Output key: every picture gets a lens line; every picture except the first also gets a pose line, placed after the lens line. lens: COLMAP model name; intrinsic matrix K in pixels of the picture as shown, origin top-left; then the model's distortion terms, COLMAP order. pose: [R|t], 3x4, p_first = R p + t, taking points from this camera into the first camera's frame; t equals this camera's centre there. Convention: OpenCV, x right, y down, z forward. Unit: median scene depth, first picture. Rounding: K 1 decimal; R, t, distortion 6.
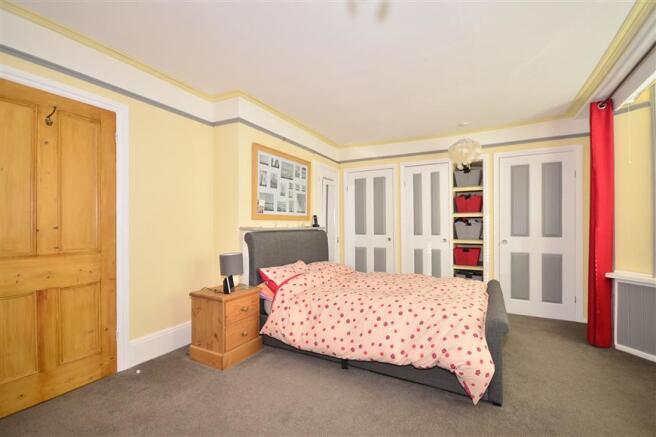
lens RADIAL K [[288.7, 0, 329.3], [0, 288.7, 220.7], [0, 0, 1]] dist [-0.005638, -0.000670]
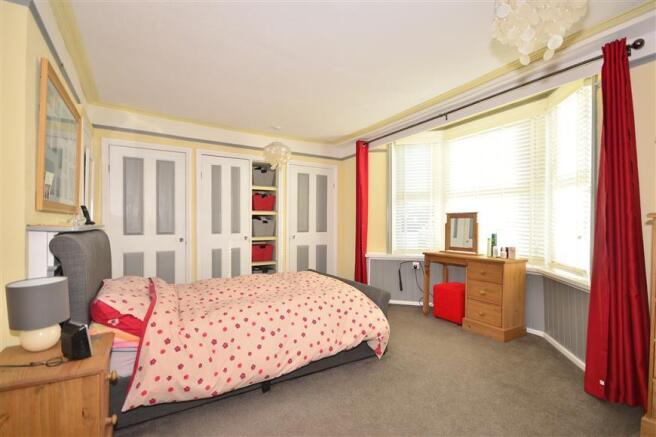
lens RADIAL K [[312.3, 0, 328.2], [0, 312.3, 220.6], [0, 0, 1]] dist [0.000584, 0.000199]
pose [[0.494639, 0.008765, 0.869054, -0.412157], [-0.015592, 0.999878, -0.001210, 0.005669], [-0.868959, -0.012952, 0.494715, 0.245513]]
